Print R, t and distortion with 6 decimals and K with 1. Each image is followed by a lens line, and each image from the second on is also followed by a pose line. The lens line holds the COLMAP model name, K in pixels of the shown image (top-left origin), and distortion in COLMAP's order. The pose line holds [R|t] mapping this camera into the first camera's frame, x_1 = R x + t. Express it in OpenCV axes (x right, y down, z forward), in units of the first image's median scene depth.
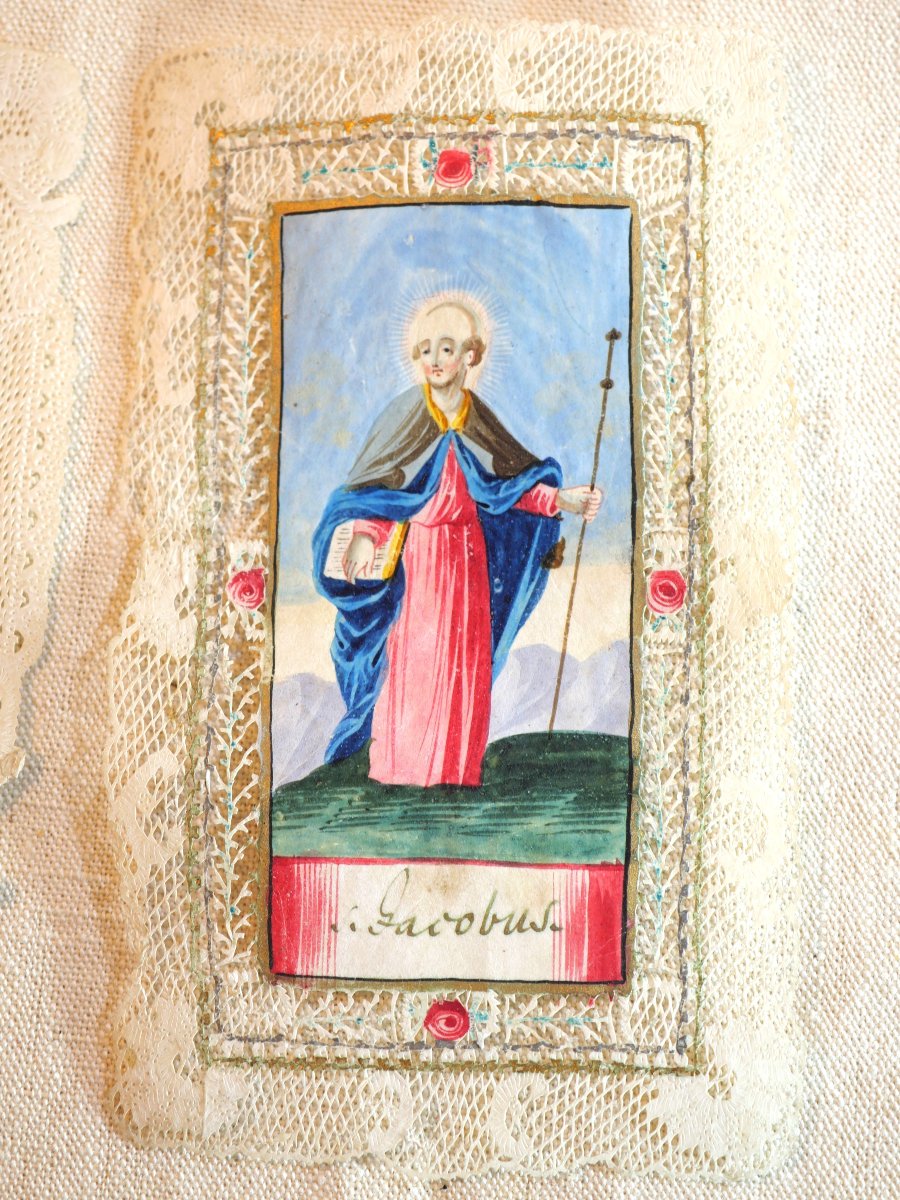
lens RADIAL K [[2142.1, 0, 453.4], [0, 2142.1, 596.9], [0, 0, 1]] dist [-0.002138, 0.000000]
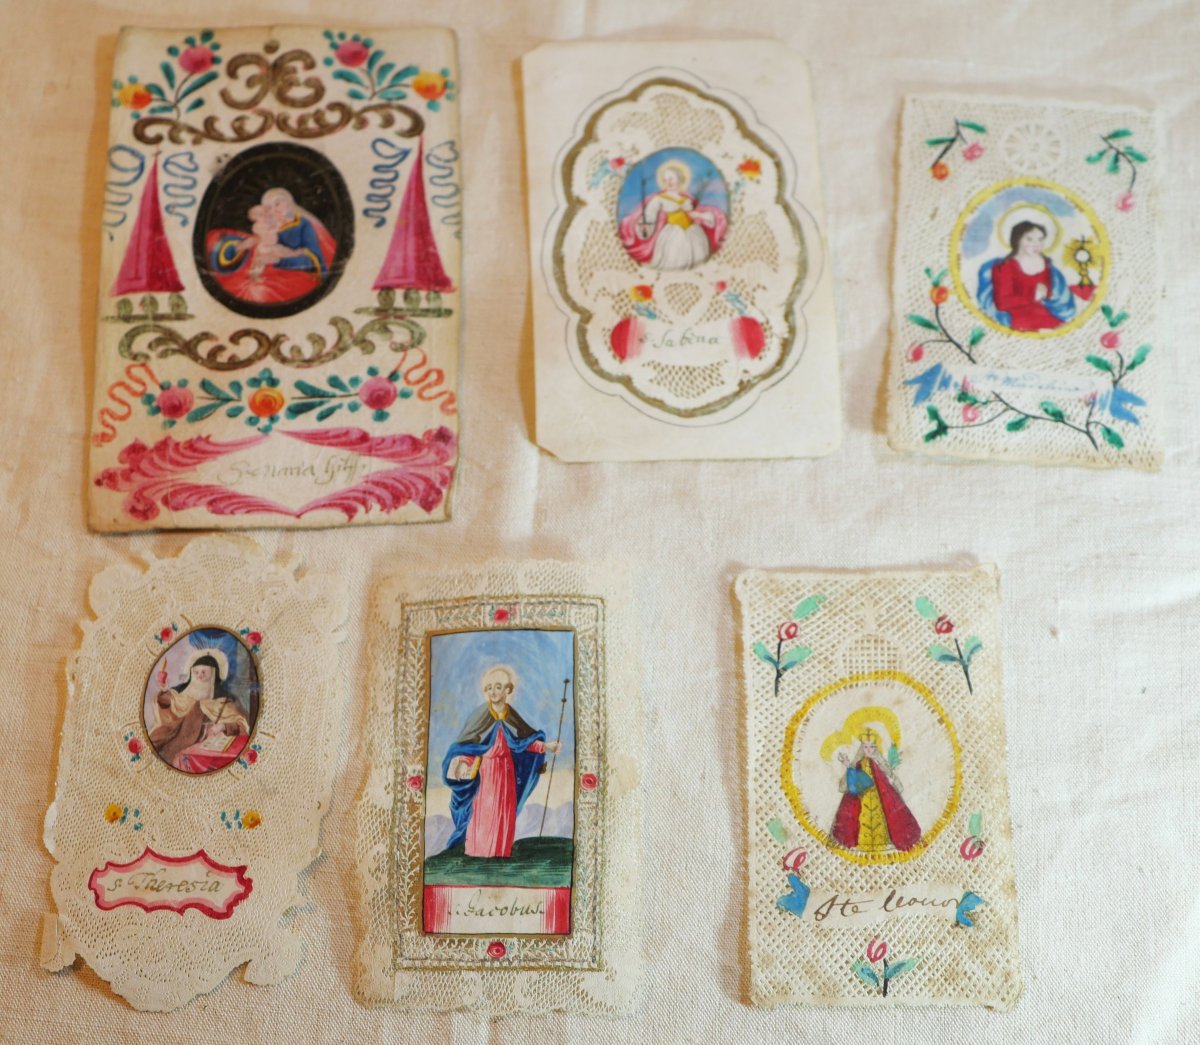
lens RADIAL K [[2643.0, 0, 599.6], [0, 2643.0, 521.8], [0, 0, 1]] dist [-0.050529, 0.000000]
pose [[0.999951, -0.007052, 0.006884, 0.093260], [0.008967, 0.940810, -0.338817, 0.729687], [-0.004087, 0.338862, 0.940827, -1.897540]]
